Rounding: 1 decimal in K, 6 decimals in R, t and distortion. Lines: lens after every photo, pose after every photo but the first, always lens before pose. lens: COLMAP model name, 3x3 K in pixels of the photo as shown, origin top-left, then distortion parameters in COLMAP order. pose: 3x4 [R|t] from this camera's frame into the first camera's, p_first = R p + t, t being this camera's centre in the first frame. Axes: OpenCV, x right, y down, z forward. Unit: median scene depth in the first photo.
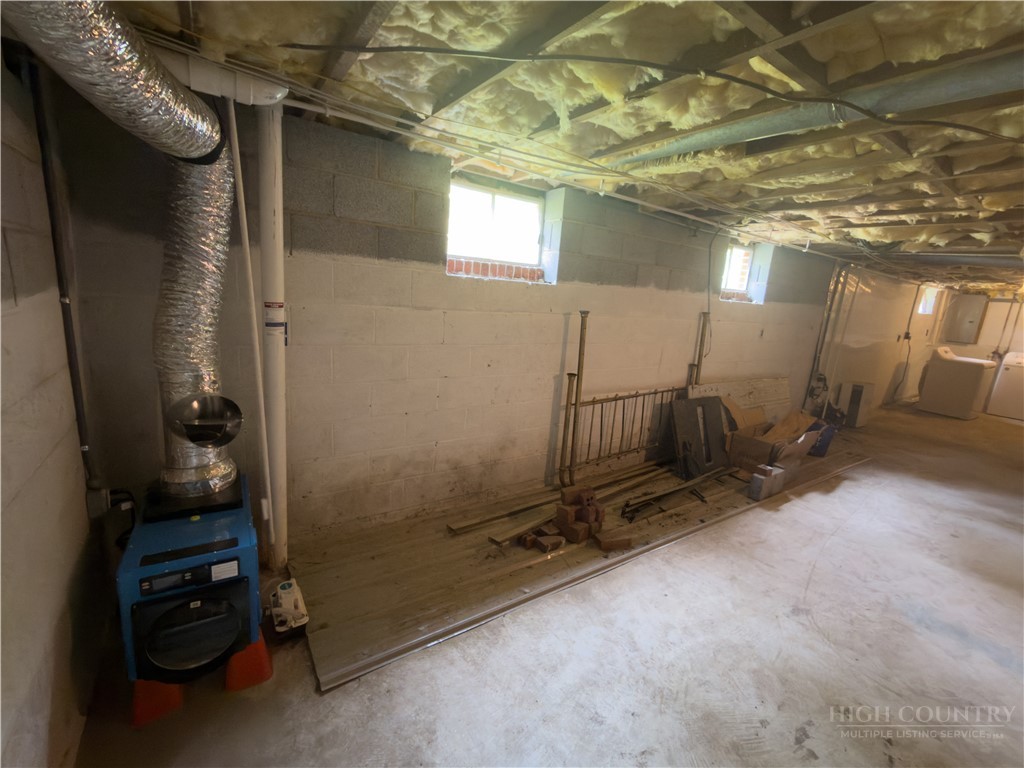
lens RADIAL K [[440.9, 0, 512.0], [0, 440.9, 384.0], [0, 0, 1]] dist [-0.002180, -0.000230]
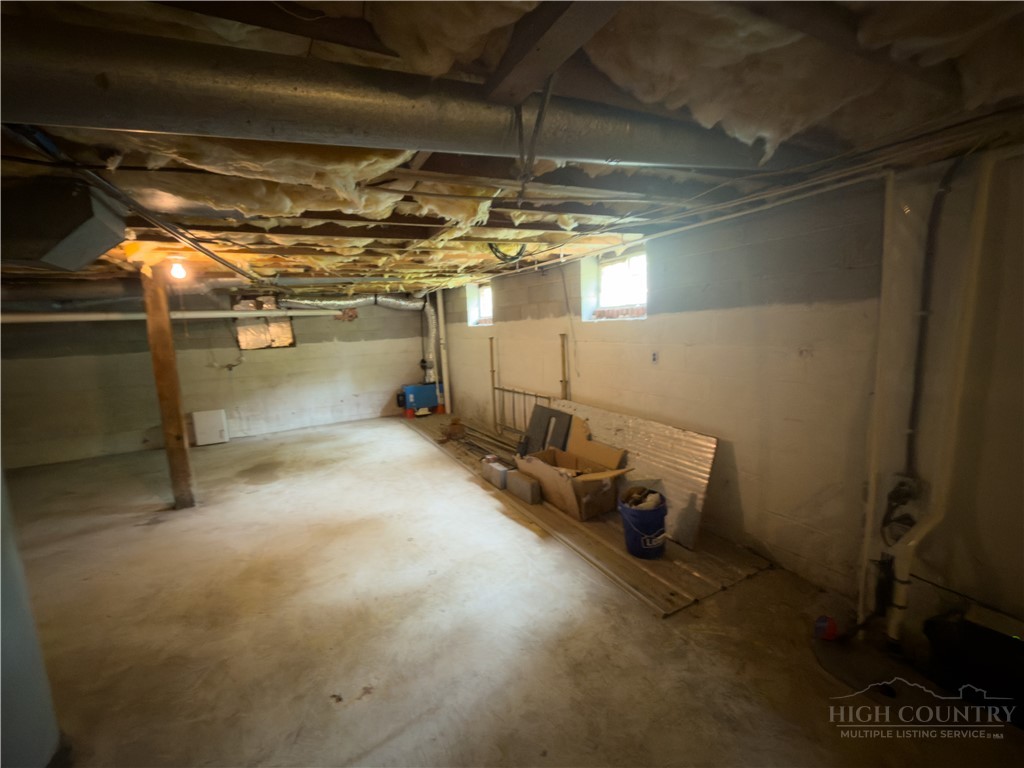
lens RADIAL K [[440.9, 0, 512.0], [0, 440.9, 384.0], [0, 0, 1]] dist [-0.002180, -0.000230]
pose [[-0.122371, 0.072167, -0.989857, 1.812220], [-0.163696, 0.982226, 0.091848, -0.138652], [0.978892, 0.173275, -0.108383, 1.174406]]
